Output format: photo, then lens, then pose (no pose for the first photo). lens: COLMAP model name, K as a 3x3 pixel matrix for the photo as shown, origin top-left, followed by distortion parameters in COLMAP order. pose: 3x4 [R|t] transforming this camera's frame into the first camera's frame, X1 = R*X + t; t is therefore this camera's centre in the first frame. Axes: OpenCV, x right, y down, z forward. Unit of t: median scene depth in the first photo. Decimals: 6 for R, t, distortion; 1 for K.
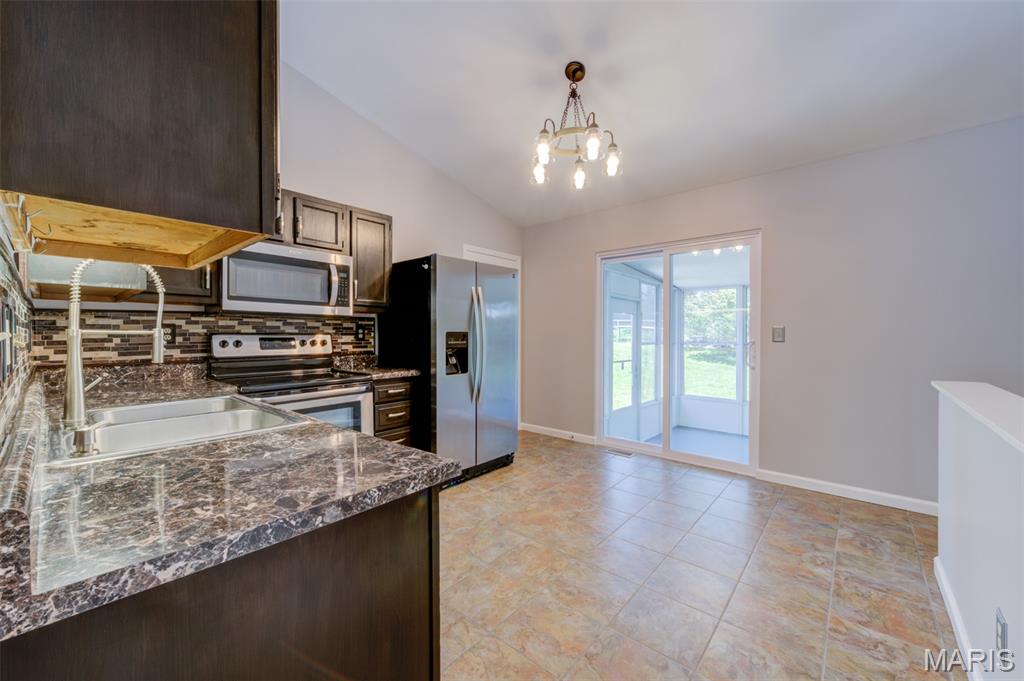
lens RADIAL K [[407.1, 0, 512.7], [0, 407.1, 337.2], [0, 0, 1]] dist [0.004005, 0.000145]
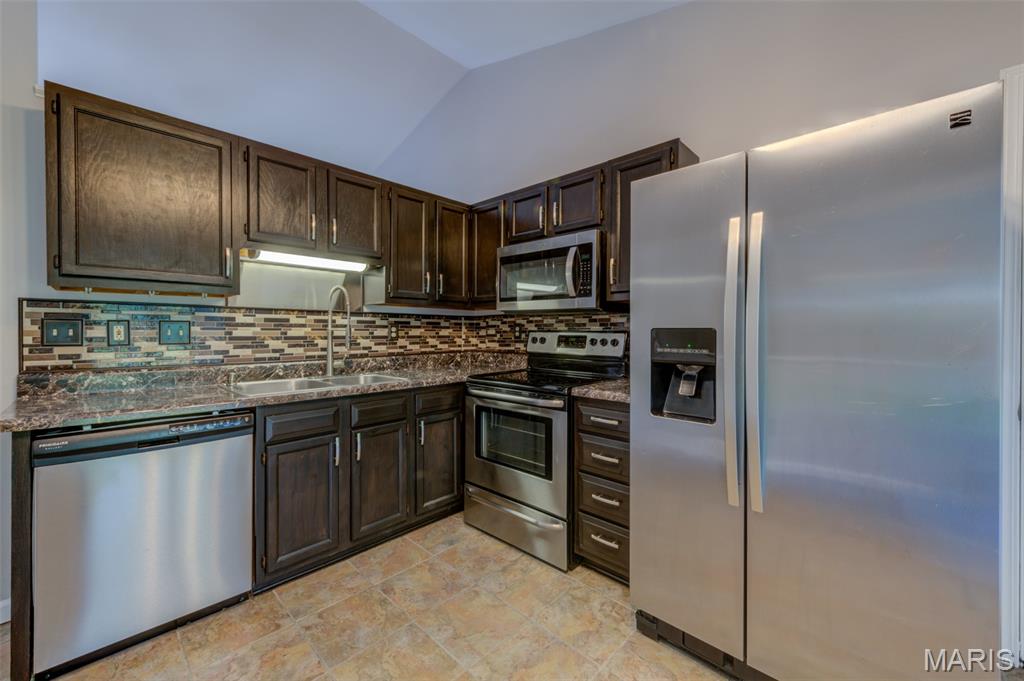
lens RADIAL K [[407.1, 0, 507.5], [0, 407.1, 335.3], [0, 0, 1]] dist [0.004005, 0.000145]
pose [[-0.073395, 0.013736, -0.997208, 0.401228], [-0.009025, 0.999855, 0.014437, -0.012360], [0.997262, 0.010059, -0.073261, 0.973671]]
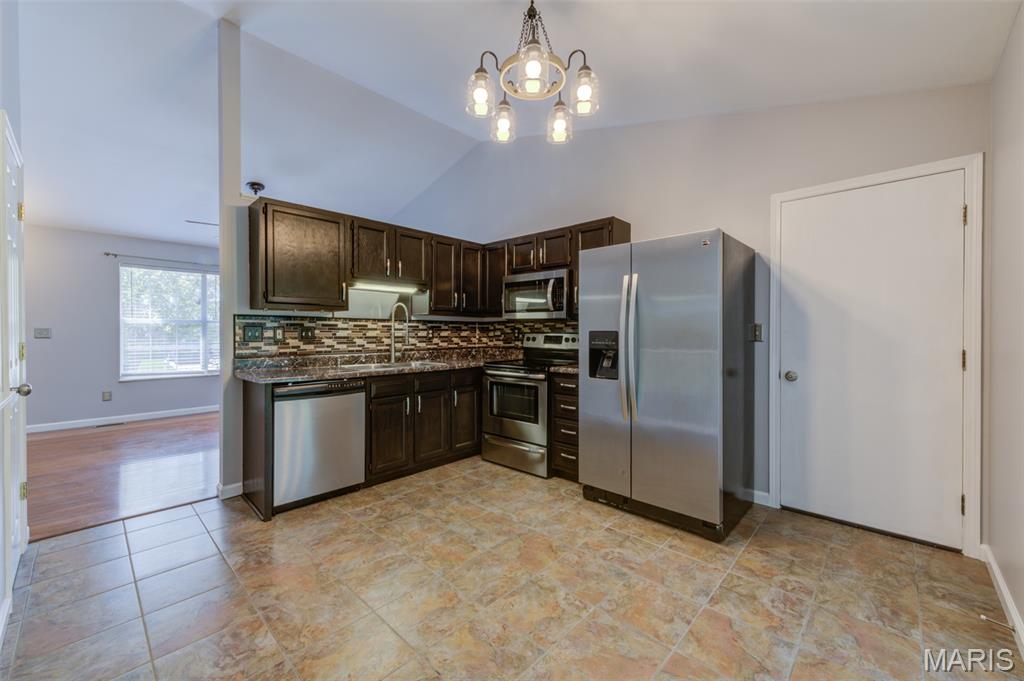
lens RADIAL K [[407.1, 0, 512.3], [0, 407.1, 335.6], [0, 0, 1]] dist [0.004005, 0.000145]
pose [[-0.056415, 0.010912, -0.998348, 0.881056], [-0.007636, 0.999906, 0.011360, -0.014611], [0.998378, 0.008264, -0.056327, 0.992169]]
